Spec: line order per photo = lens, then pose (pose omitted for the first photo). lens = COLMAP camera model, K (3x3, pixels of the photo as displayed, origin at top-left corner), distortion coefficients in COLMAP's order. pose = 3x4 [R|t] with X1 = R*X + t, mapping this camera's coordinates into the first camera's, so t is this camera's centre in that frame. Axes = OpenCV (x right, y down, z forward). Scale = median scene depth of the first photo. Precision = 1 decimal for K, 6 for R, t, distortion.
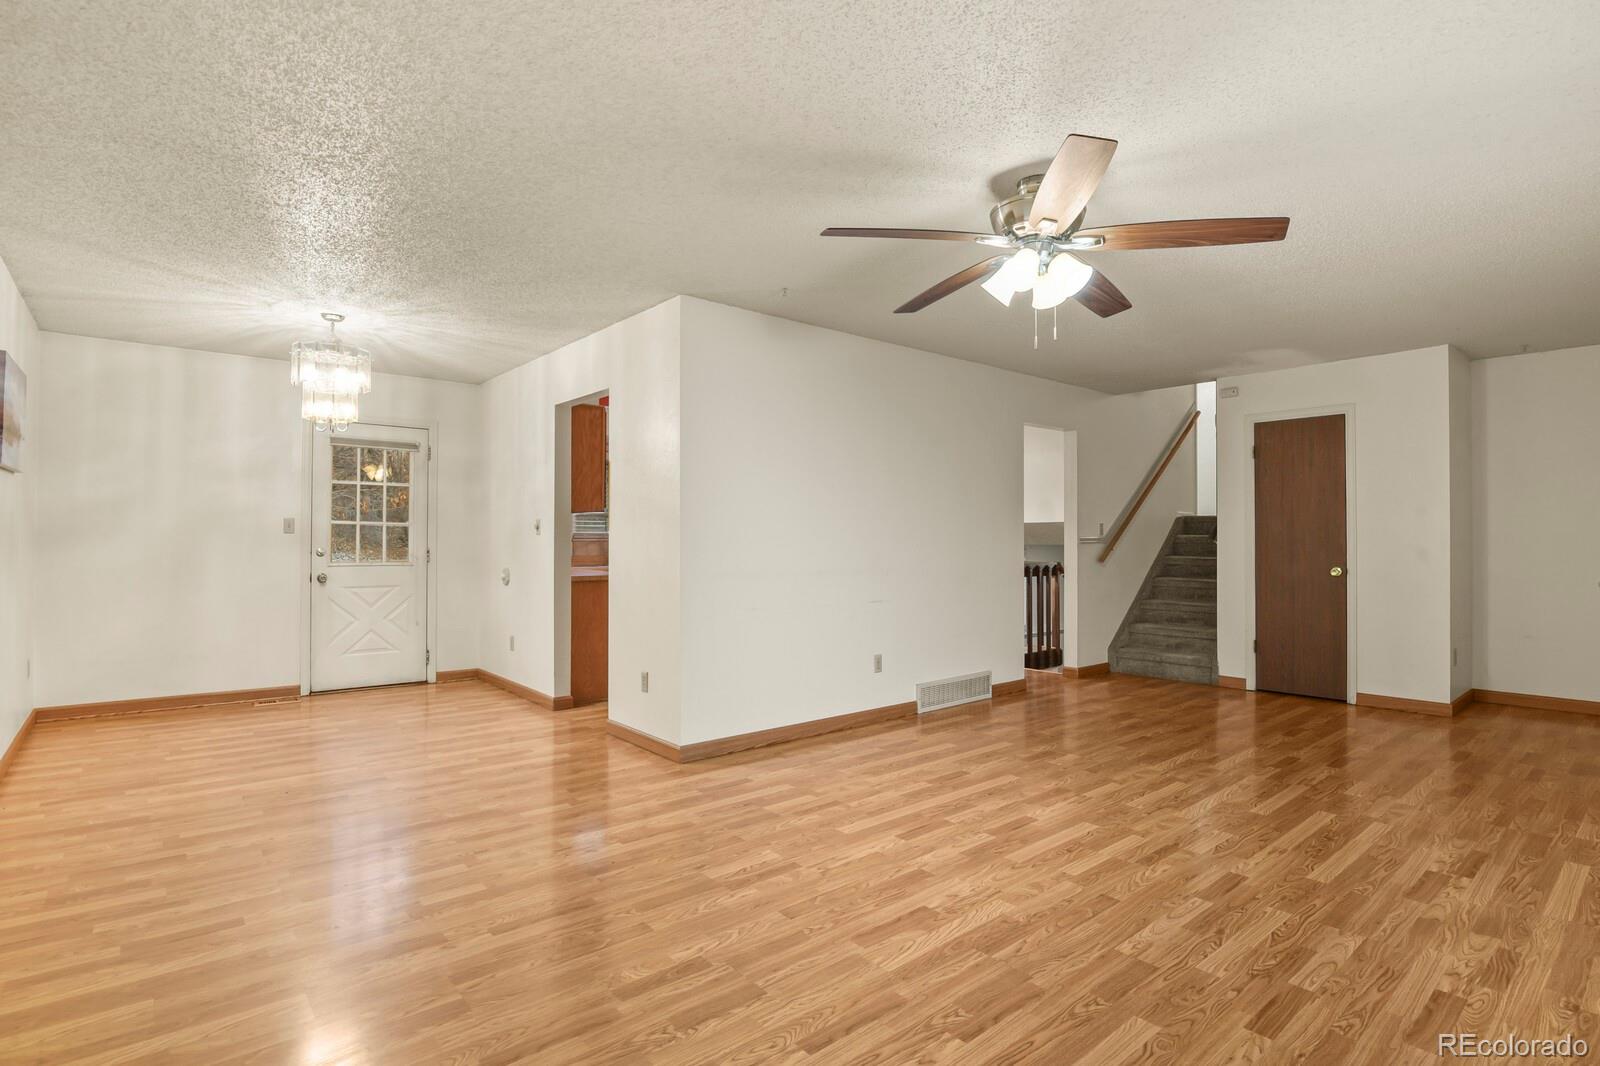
lens RADIAL K [[789.4, 0, 807.9], [0, 789.4, 541.7], [0, 0, 1]] dist [-0.025762, -0.000874]
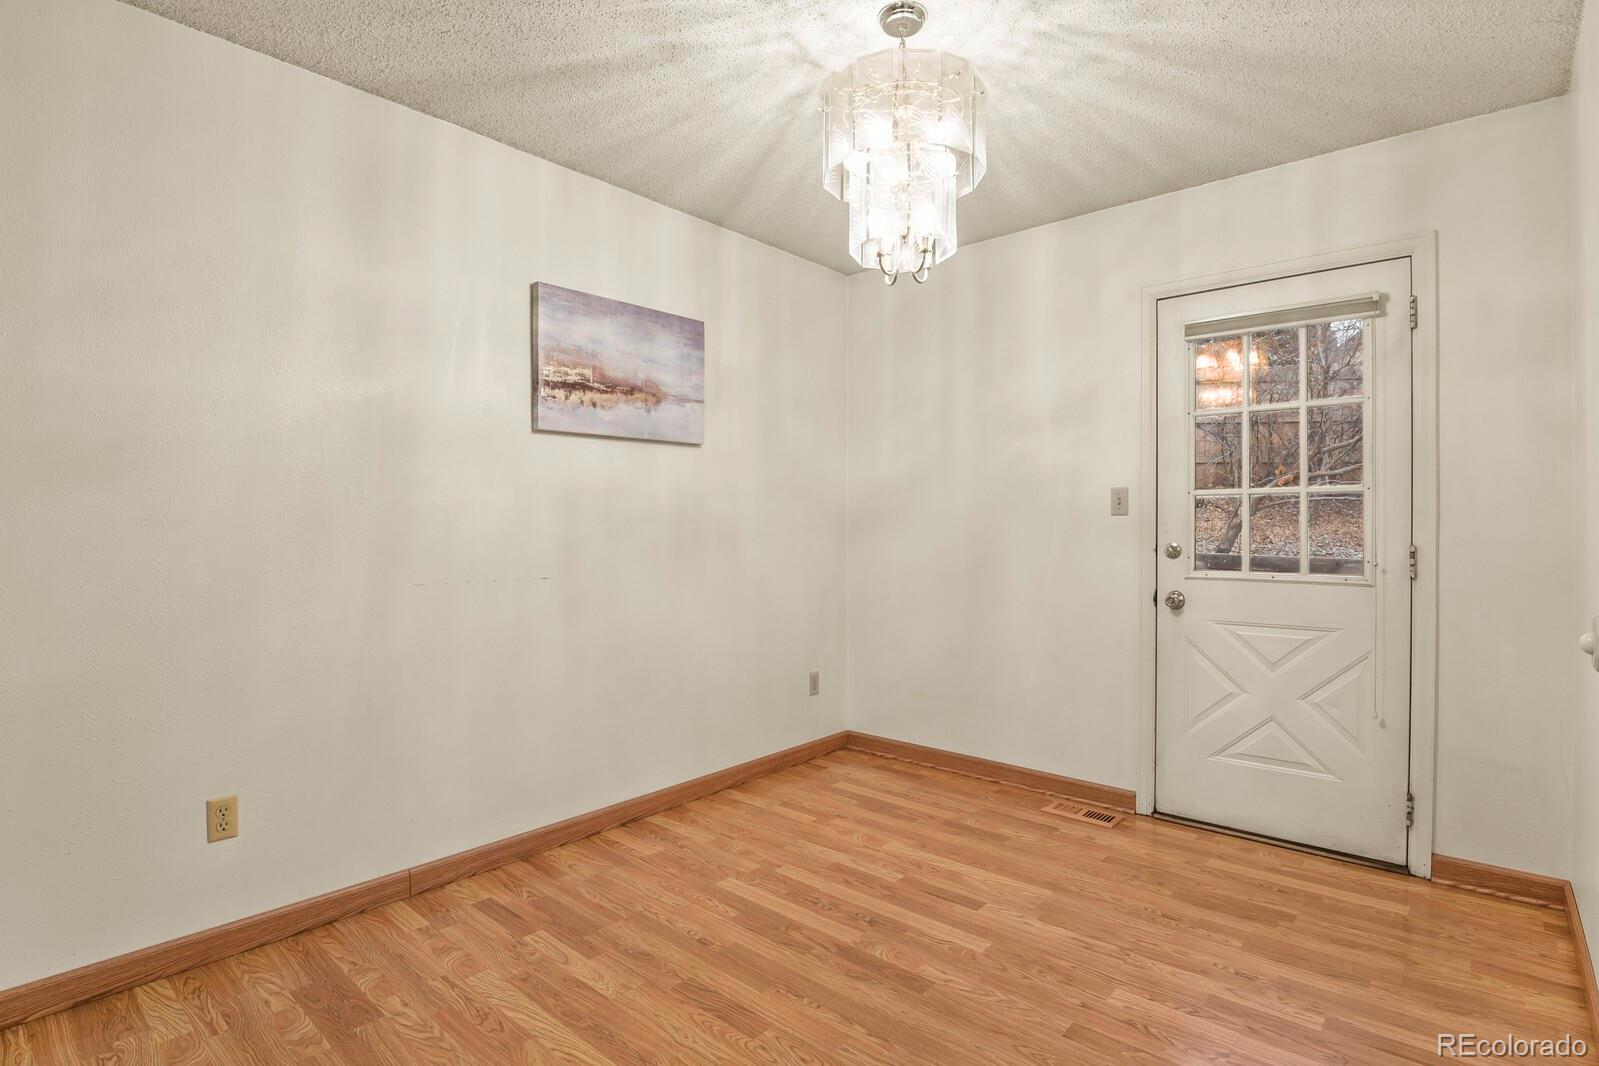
lens RADIAL K [[788.9, 0, 801.3], [0, 788.9, 534.4], [0, 0, 1]] dist [-0.025762, -0.000874]
pose [[0.139948, 0.001568, -0.990158, -0.136134], [0.001802, 0.999997, 0.001839, 0.001340], [0.990157, -0.002042, 0.139945, 0.665971]]
